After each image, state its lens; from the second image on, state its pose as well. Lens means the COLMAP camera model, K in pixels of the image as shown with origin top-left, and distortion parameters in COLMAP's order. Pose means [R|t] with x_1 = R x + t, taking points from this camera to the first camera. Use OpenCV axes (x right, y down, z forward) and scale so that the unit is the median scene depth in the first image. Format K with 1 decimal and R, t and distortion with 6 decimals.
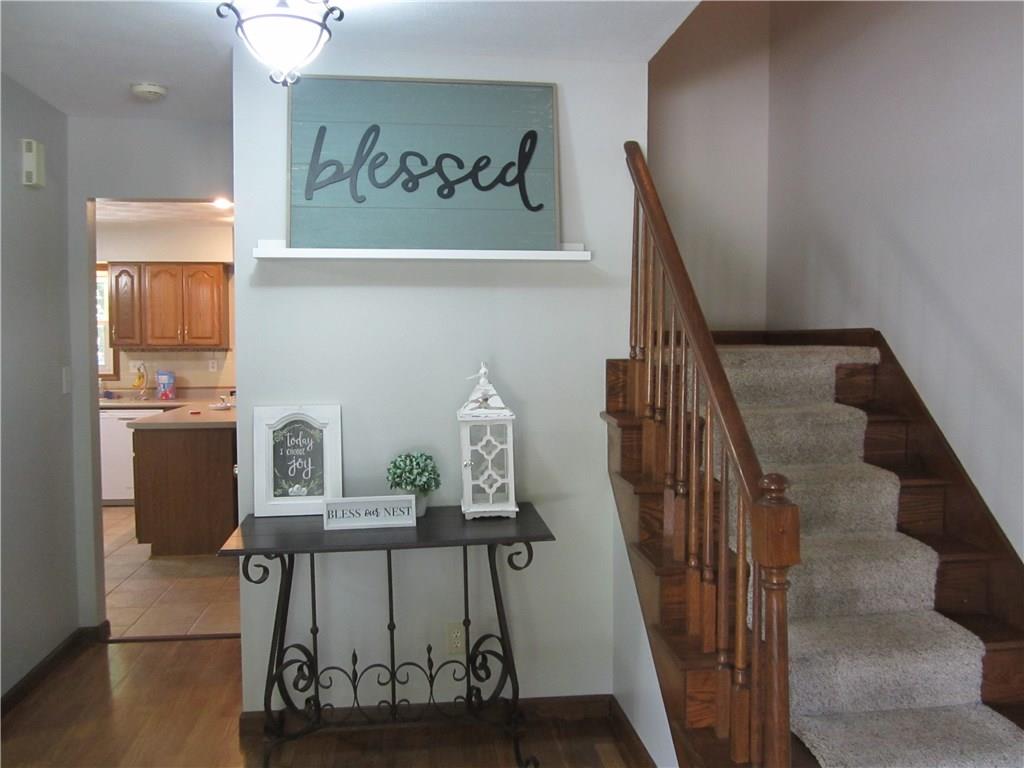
lens RADIAL K [[852.4, 0, 508.1], [0, 852.4, 388.9], [0, 0, 1]] dist [-0.036447, 0.008163]
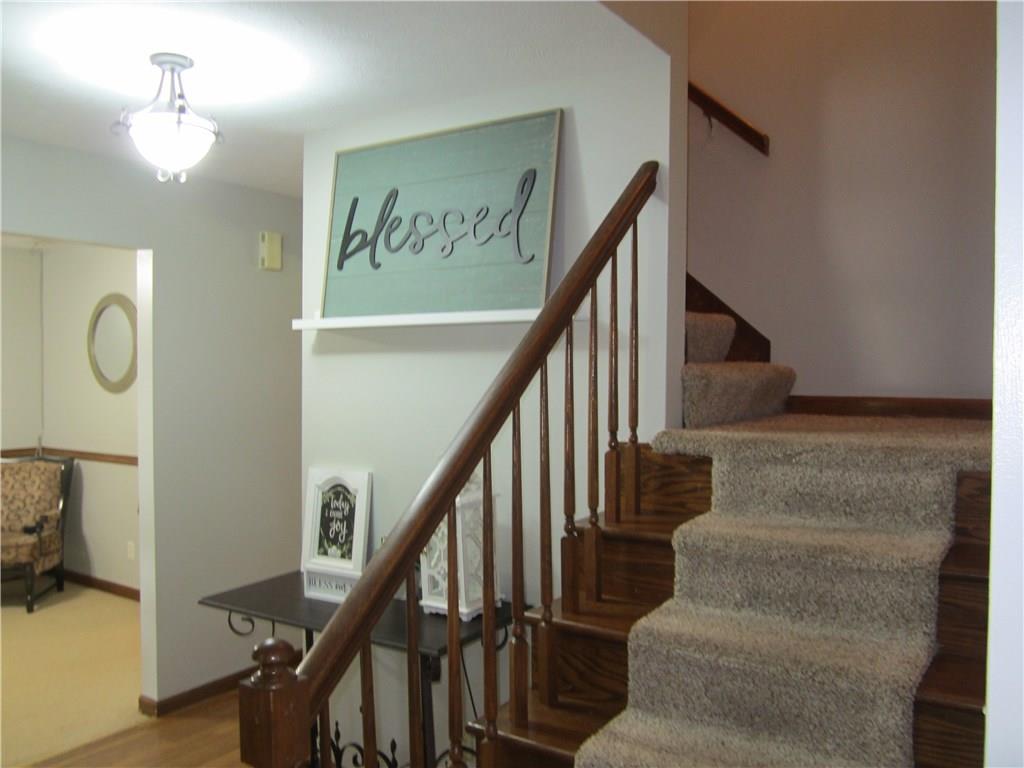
lens RADIAL K [[852.4, 0, 511.4], [0, 852.4, 382.3], [0, 0, 1]] dist [-0.036447, 0.008163]
pose [[0.755812, 0.016614, -0.654578, 0.584287], [-0.039580, 0.999009, -0.020345, -0.073152], [0.653592, 0.041285, 0.755721, 0.354330]]
